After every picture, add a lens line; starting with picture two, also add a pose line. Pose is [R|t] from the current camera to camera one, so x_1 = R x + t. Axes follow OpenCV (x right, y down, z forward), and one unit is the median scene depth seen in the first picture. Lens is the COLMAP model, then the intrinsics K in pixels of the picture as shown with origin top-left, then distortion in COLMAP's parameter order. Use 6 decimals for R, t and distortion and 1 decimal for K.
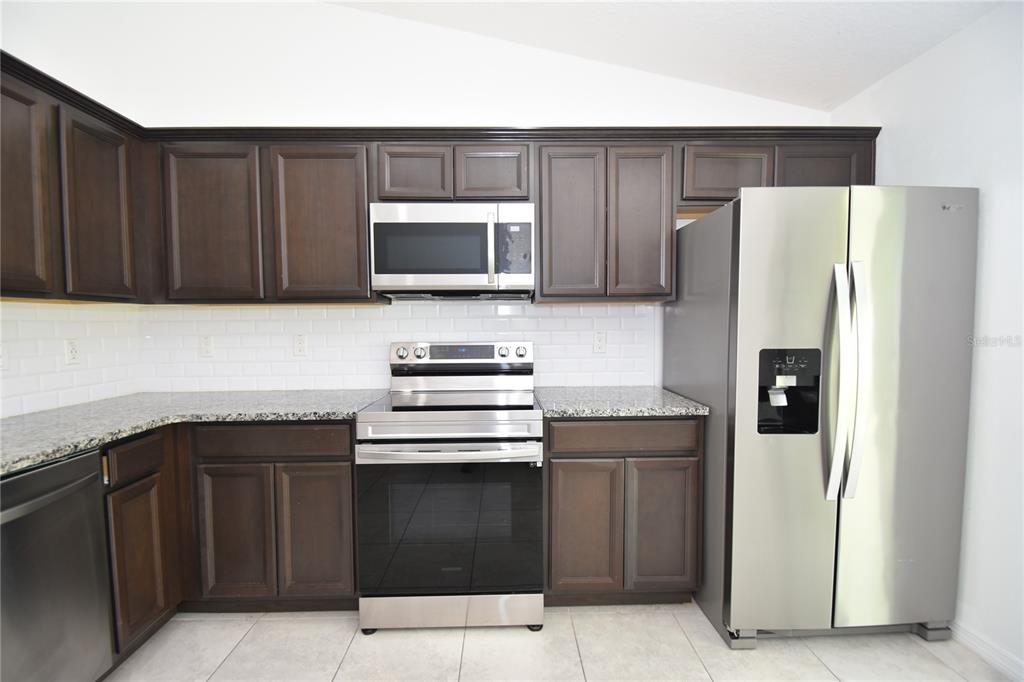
lens RADIAL K [[447.5, 0, 511.0], [0, 447.5, 344.6], [0, 0, 1]] dist [0.013552, -0.016385]
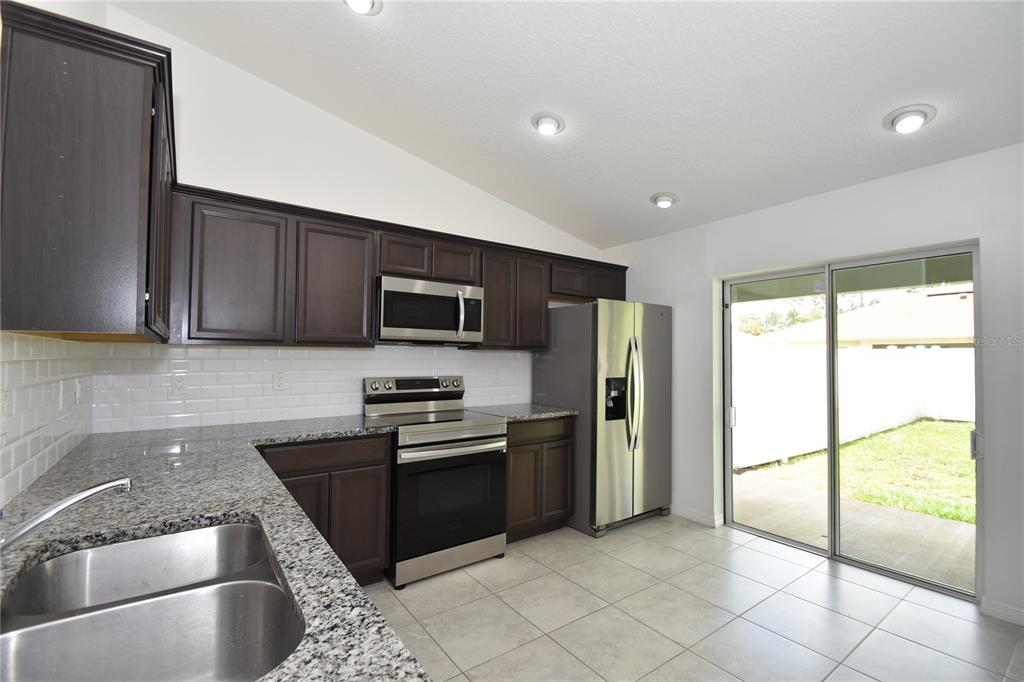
lens RADIAL K [[447.5, 0, 511.0], [0, 447.5, 344.6], [0, 0, 1]] dist [0.013552, -0.016385]
pose [[0.823050, 0.029220, 0.567217, -0.846828], [0.015563, 0.997141, -0.073950, 0.002818], [-0.567755, 0.069692, 0.820242, -0.375512]]
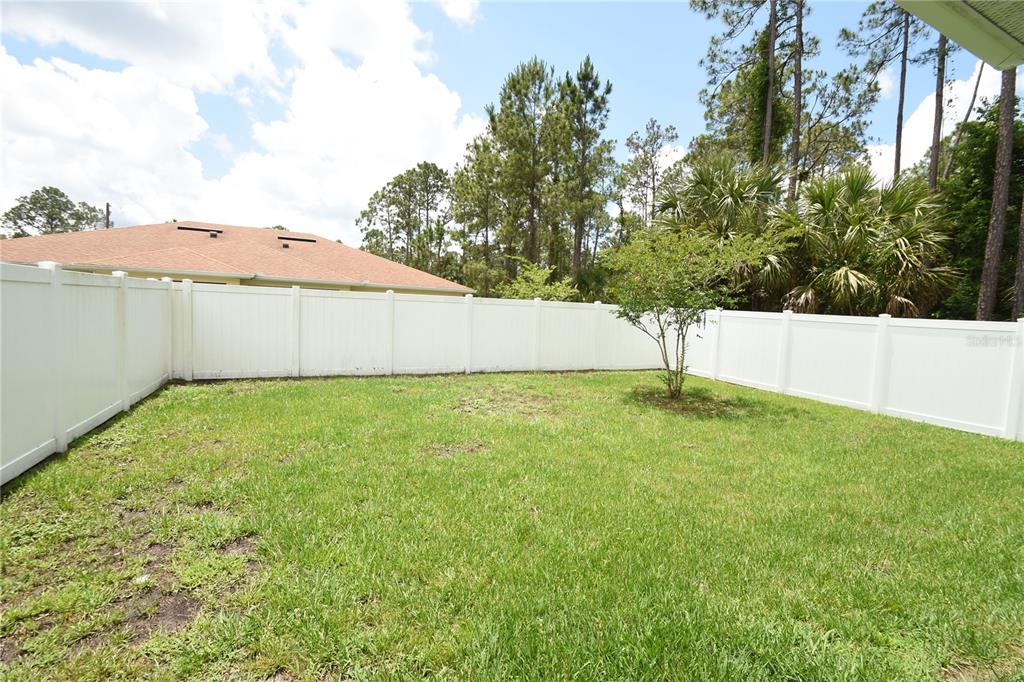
lens RADIAL K [[448.0, 0, 511.9], [0, 448.0, 342.8], [0, 0, 1]] dist [0.012667, -0.014365]
pose [[-0.408621, -0.065452, 0.910354, 2.028687], [0.011842, 0.996961, 0.076994, -0.015081], [-0.912627, 0.042242, -0.406605, 0.256126]]
